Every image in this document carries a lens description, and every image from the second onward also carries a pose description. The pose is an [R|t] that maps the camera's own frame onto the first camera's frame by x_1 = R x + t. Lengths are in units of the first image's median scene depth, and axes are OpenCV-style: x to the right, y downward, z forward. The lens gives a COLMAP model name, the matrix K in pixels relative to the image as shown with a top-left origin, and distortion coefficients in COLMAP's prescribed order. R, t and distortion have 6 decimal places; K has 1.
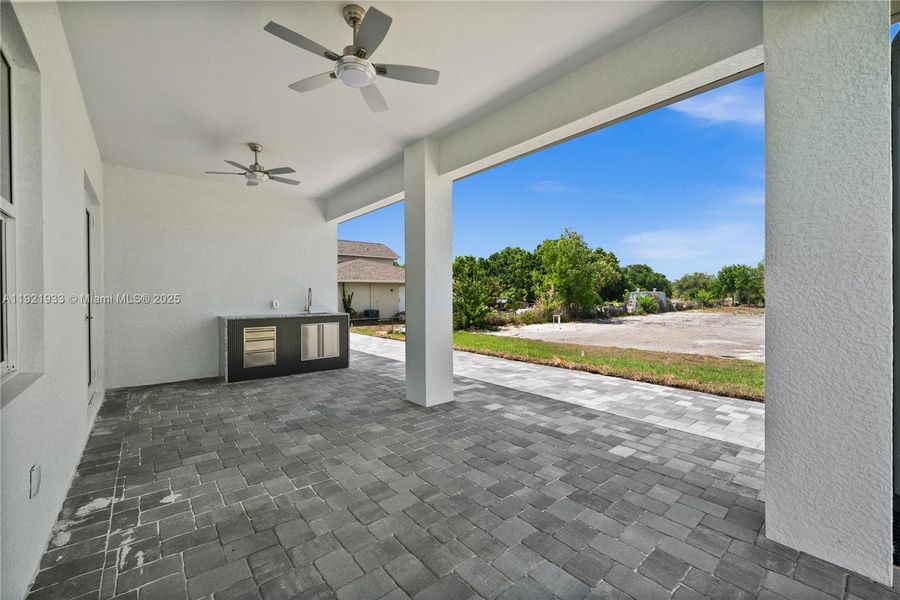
lens RADIAL K [[360.7, 0, 449.2], [0, 360.7, 294.7], [0, 0, 1]] dist [0.001336, -0.000454]
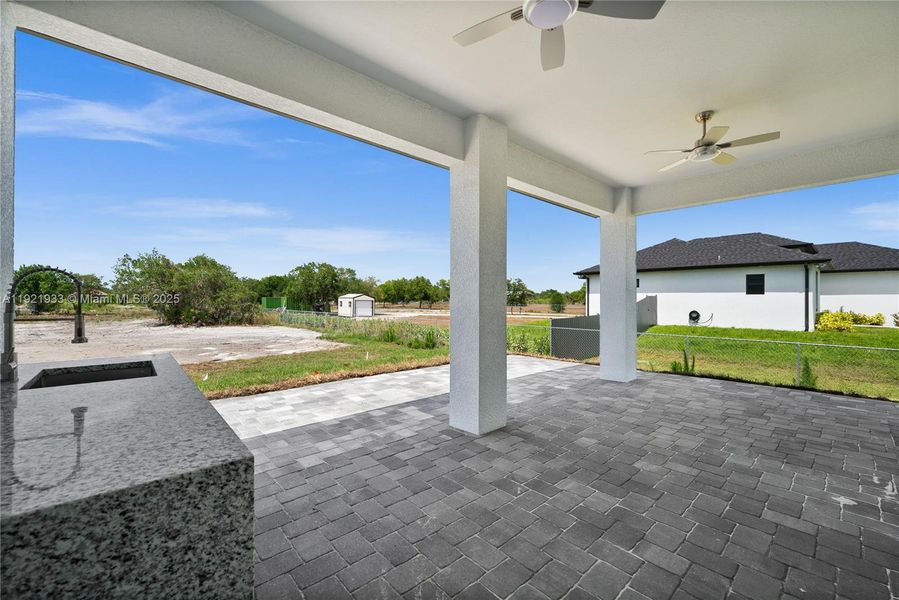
lens RADIAL K [[360.3, 0, 448.6], [0, 360.3, 299.1], [0, 0, 1]] dist [0.001336, -0.000454]
pose [[-0.019343, 0.006351, 0.999793, -1.201726], [-0.001226, 0.999979, -0.006376, 0.002135], [-0.999812, -0.001349, -0.019335, 1.449816]]
